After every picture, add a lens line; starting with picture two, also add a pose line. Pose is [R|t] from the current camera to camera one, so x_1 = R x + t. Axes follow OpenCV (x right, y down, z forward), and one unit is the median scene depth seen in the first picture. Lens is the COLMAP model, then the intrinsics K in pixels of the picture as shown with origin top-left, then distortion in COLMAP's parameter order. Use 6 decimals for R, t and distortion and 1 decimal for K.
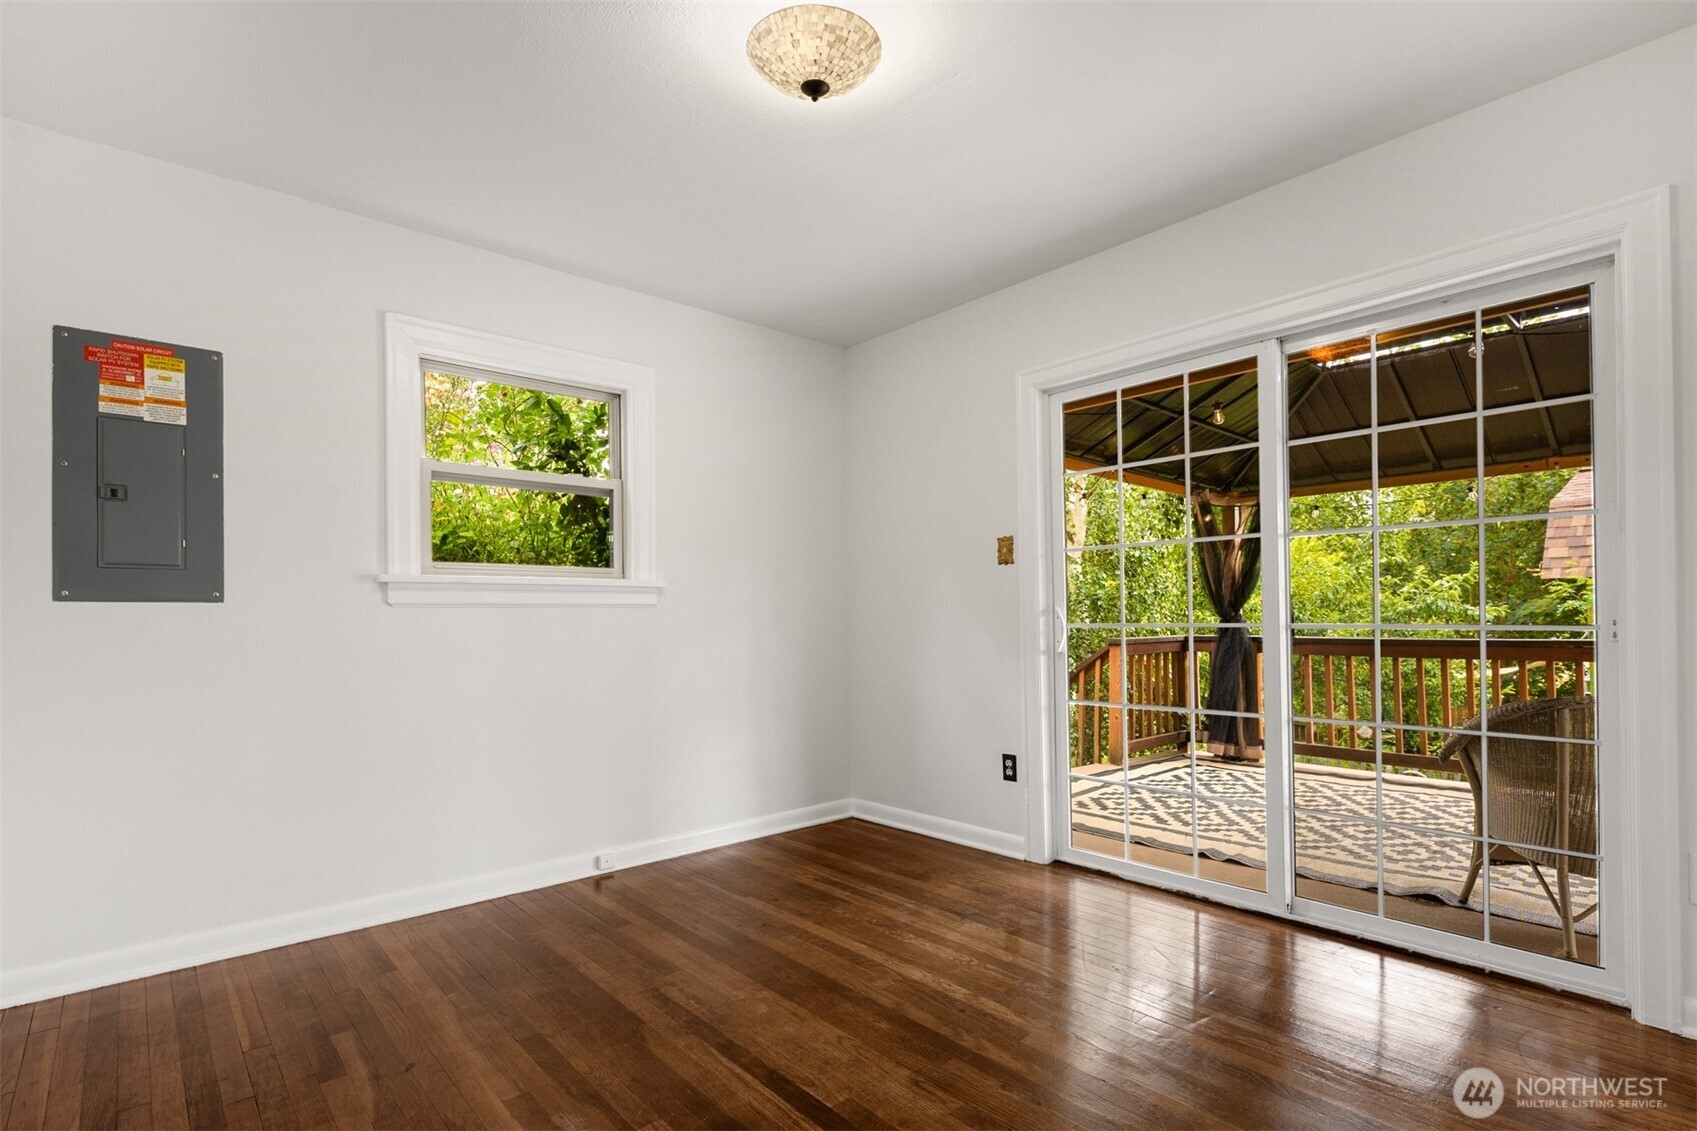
lens RADIAL K [[817.6, 0, 845.6], [0, 817.6, 627.4], [0, 0, 1]] dist [0.004846, -0.000064]
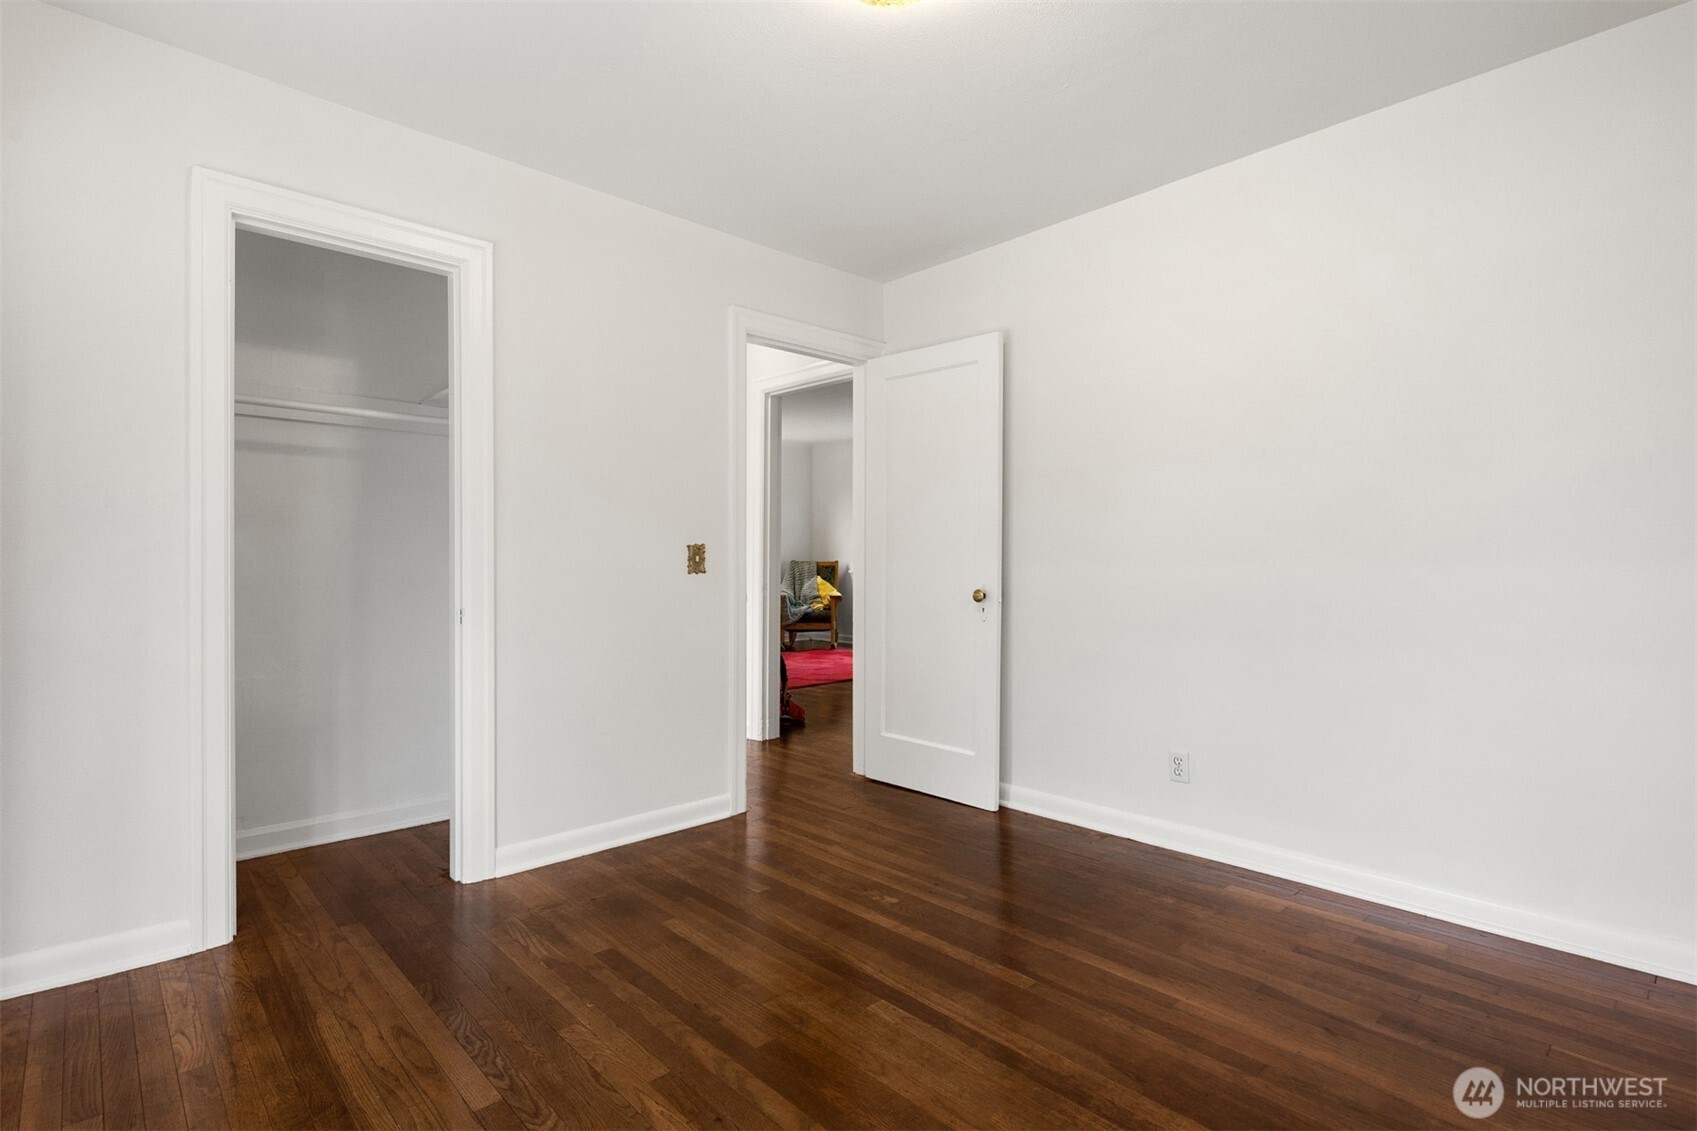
lens RADIAL K [[818.0, 0, 842.1], [0, 818.0, 561.0], [0, 0, 1]] dist [-0.001466, -0.001031]
pose [[-0.999594, 0.008884, -0.027076, 0.031768], [0.008453, 0.999836, 0.016019, -0.018623], [0.027214, 0.015784, -0.999505, 1.086656]]
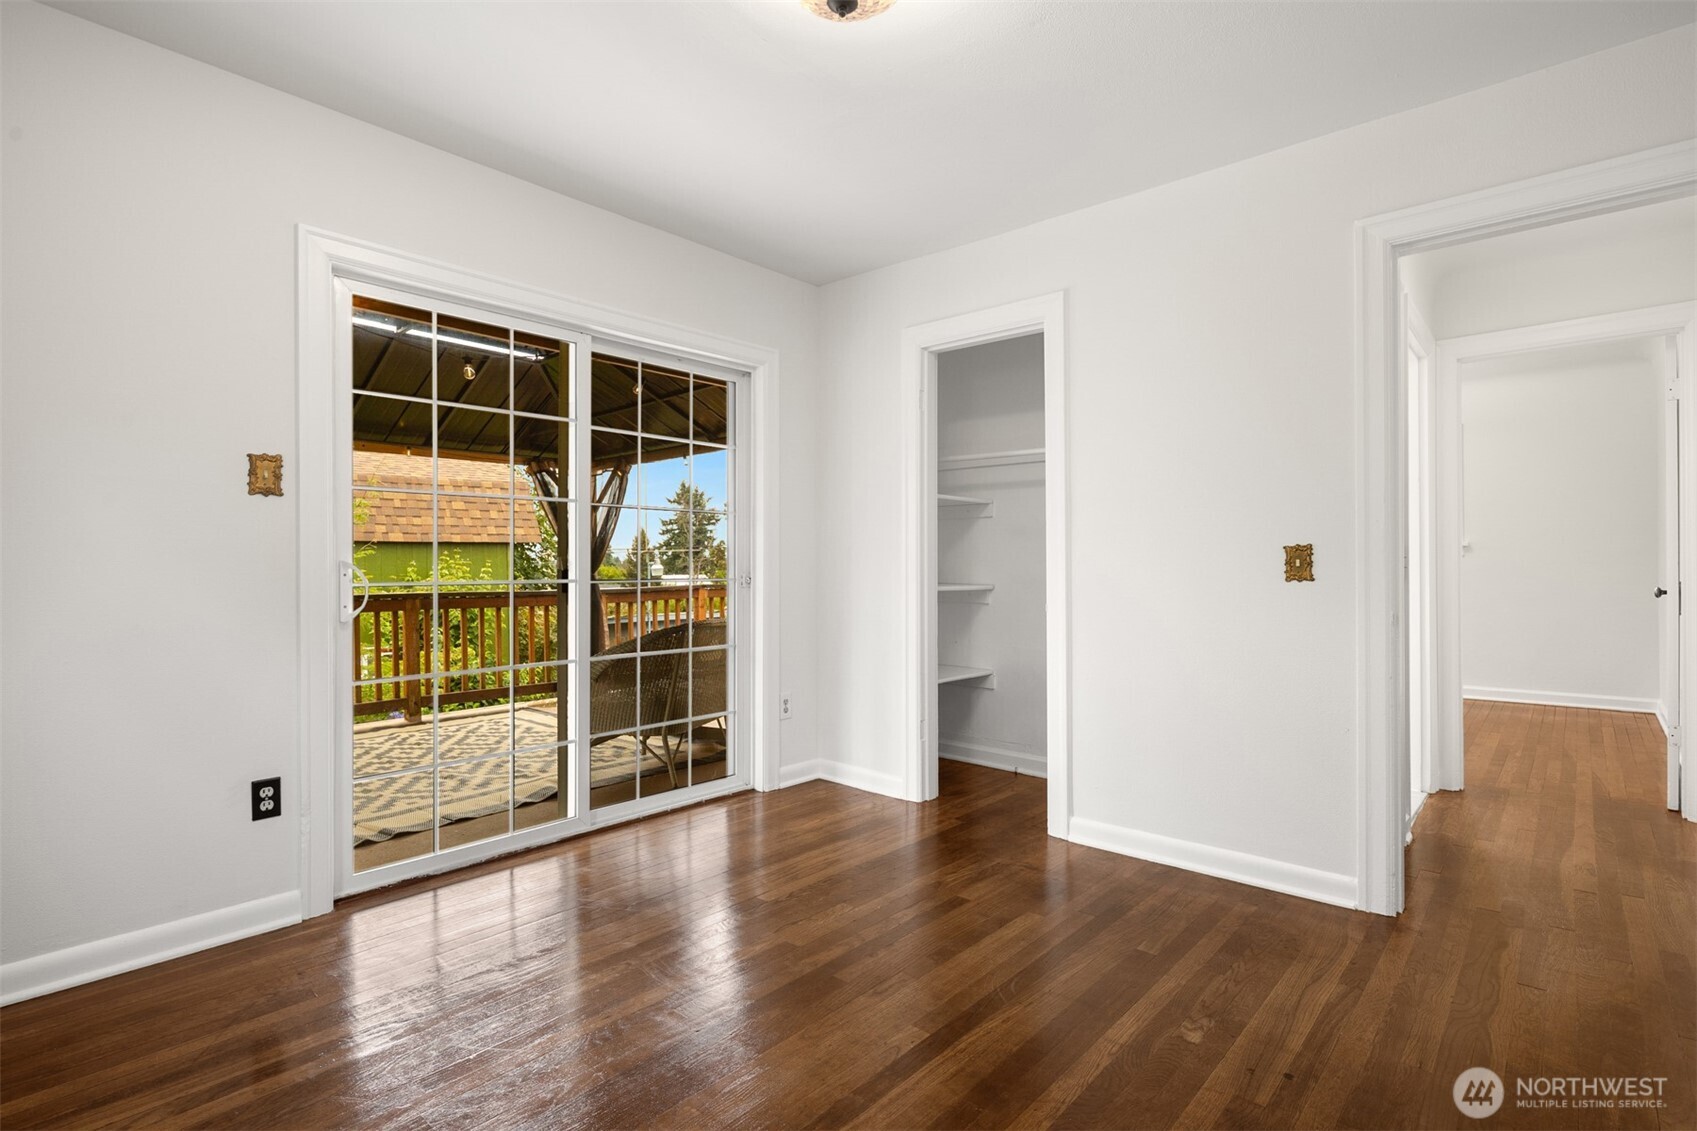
lens RADIAL K [[818.0, 0, 842.9], [0, 818.0, 562.3], [0, 0, 1]] dist [-0.001466, -0.001031]
pose [[-0.117230, 0.013553, 0.993012, -0.544878], [0.017727, 0.999776, -0.011553, -0.006343], [-0.992947, 0.016249, -0.117444, 0.630757]]
